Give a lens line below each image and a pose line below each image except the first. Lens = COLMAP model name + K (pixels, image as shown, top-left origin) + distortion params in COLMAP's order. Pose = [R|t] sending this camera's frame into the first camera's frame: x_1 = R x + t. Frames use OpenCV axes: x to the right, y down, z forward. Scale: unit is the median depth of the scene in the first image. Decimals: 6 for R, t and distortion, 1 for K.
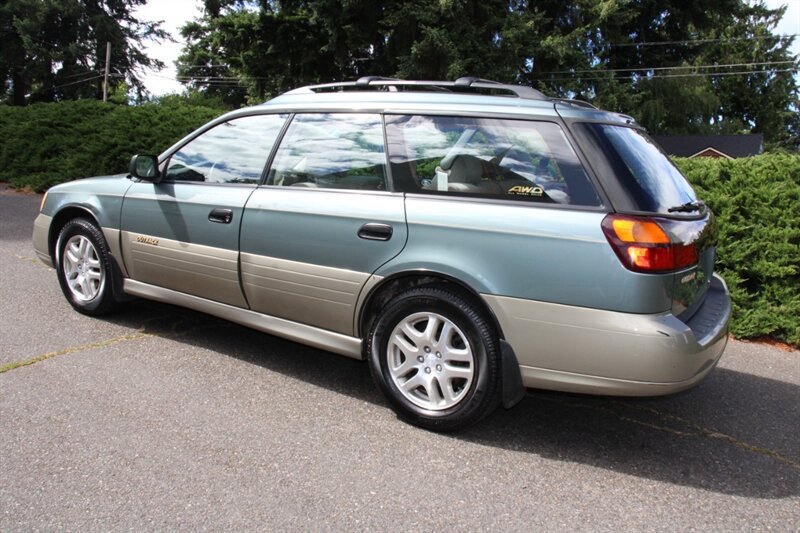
lens RADIAL K [[683.5, 0, 413.8], [0, 683.5, 244.9], [0, 0, 1]] dist [-0.177993, 0.173178]
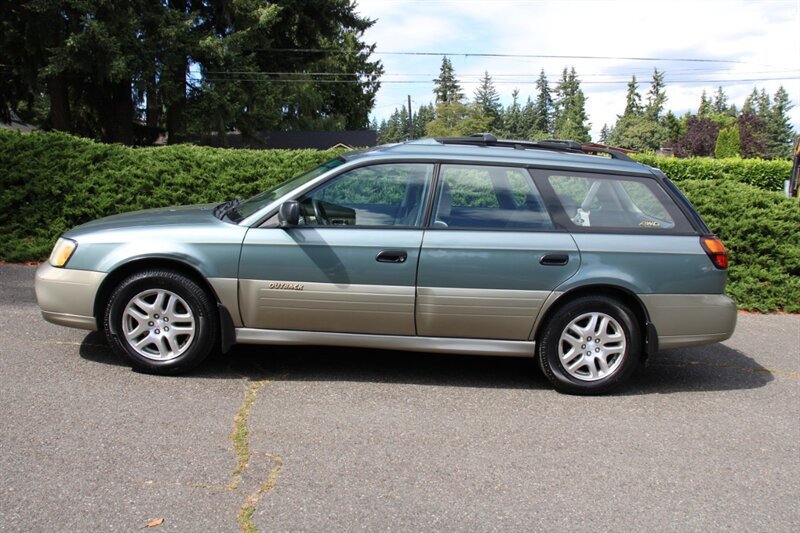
lens RADIAL K [[683.5, 0, 398.5], [0, 683.5, 248.0], [0, 0, 1]] dist [-0.177993, 0.173178]
pose [[0.806786, -0.083442, 0.584922, -0.956723], [0.072926, 0.996471, 0.041564, -0.105419], [-0.586326, 0.009123, 0.810024, 0.086979]]
